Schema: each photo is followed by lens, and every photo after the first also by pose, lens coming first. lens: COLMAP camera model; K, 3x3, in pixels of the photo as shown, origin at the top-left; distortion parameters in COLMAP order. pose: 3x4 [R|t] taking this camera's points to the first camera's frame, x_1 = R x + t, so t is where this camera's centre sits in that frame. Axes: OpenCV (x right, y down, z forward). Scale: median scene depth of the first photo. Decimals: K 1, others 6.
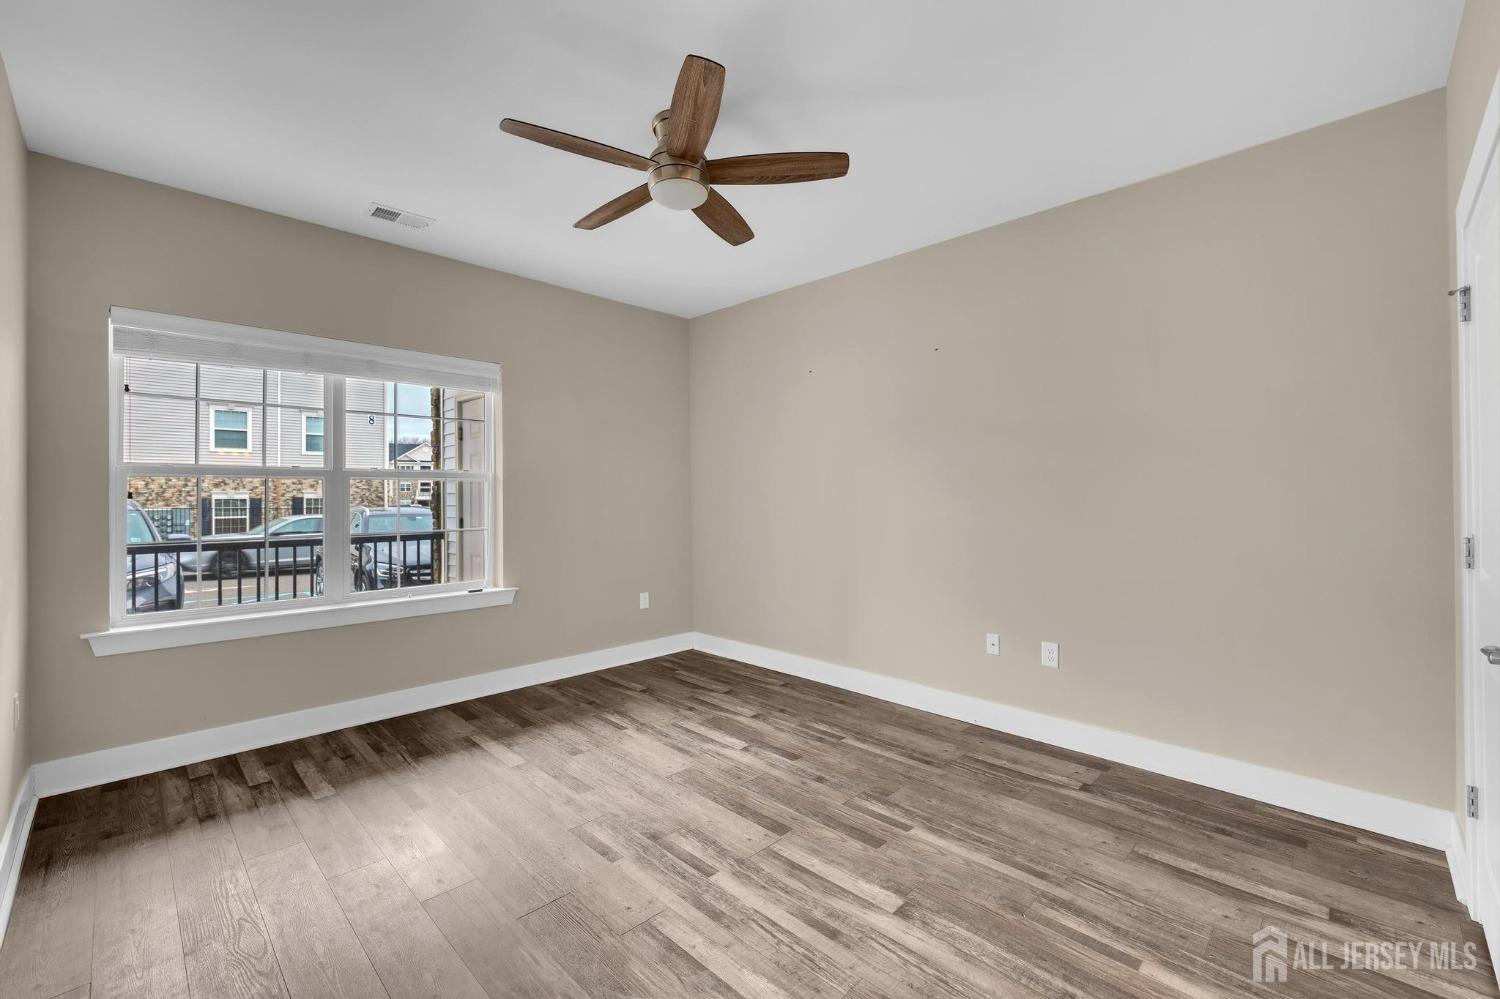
lens RADIAL K [[626.0, 0, 735.1], [0, 626.0, 493.6], [0, 0, 1]] dist [0.002703, -0.000732]
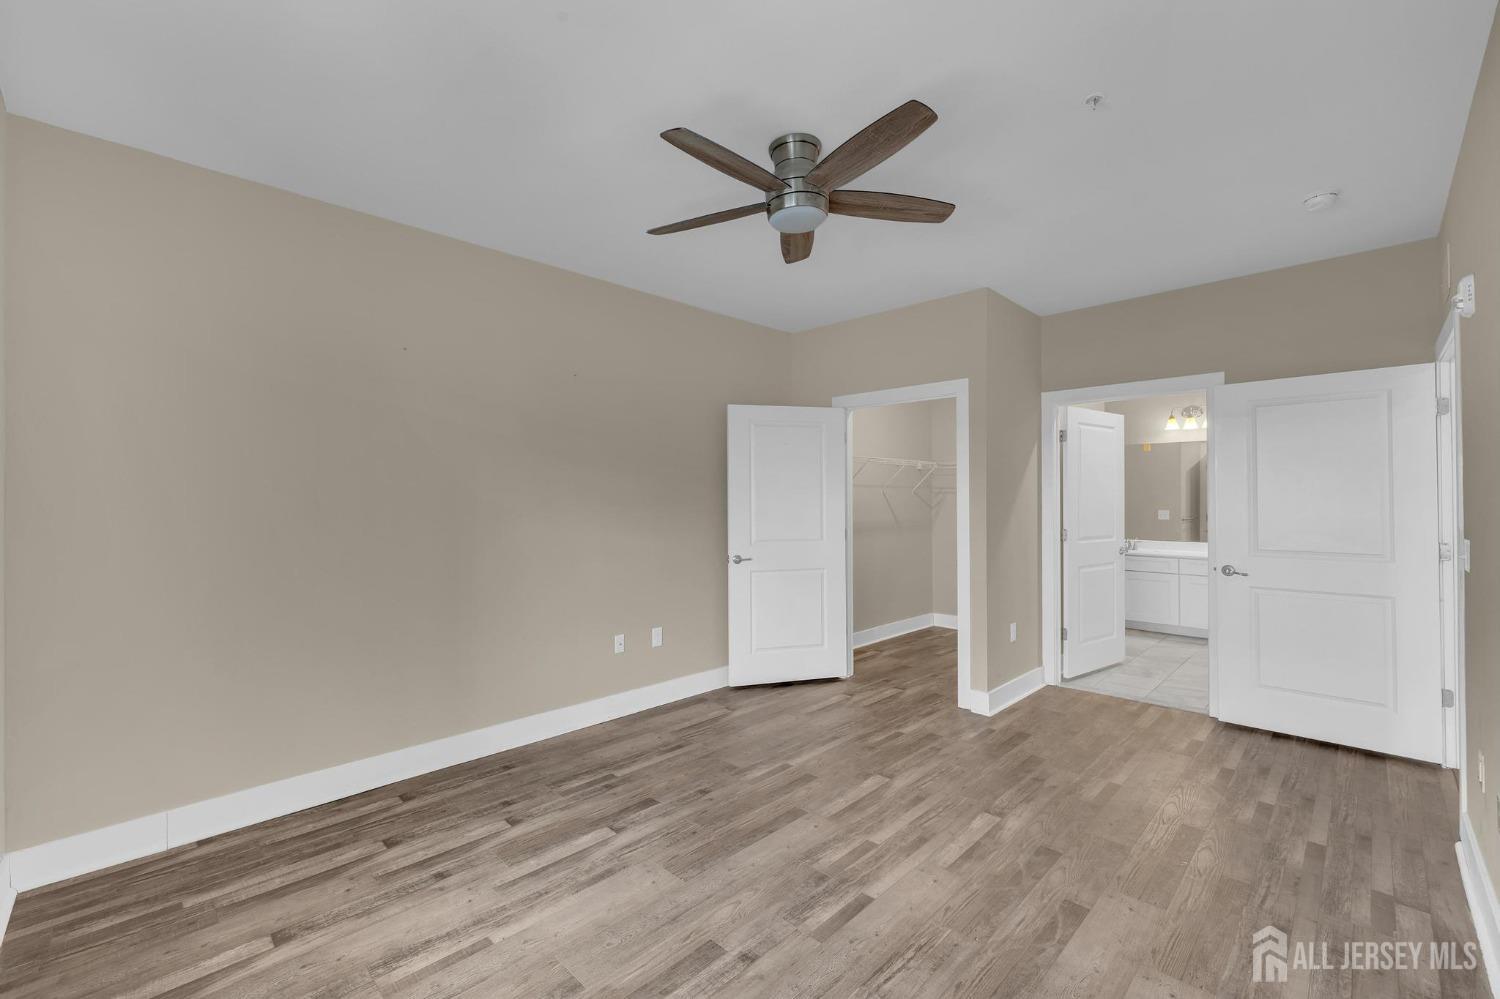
lens RADIAL K [[626.0, 0, 755.1], [0, 626.0, 494.4], [0, 0, 1]] dist [0.002703, -0.000732]
pose [[-0.015905, 0.010055, 0.999823, -0.816100], [0.001088, 0.999949, -0.010039, -0.027271], [-0.999873, 0.000929, -0.015916, 0.826449]]
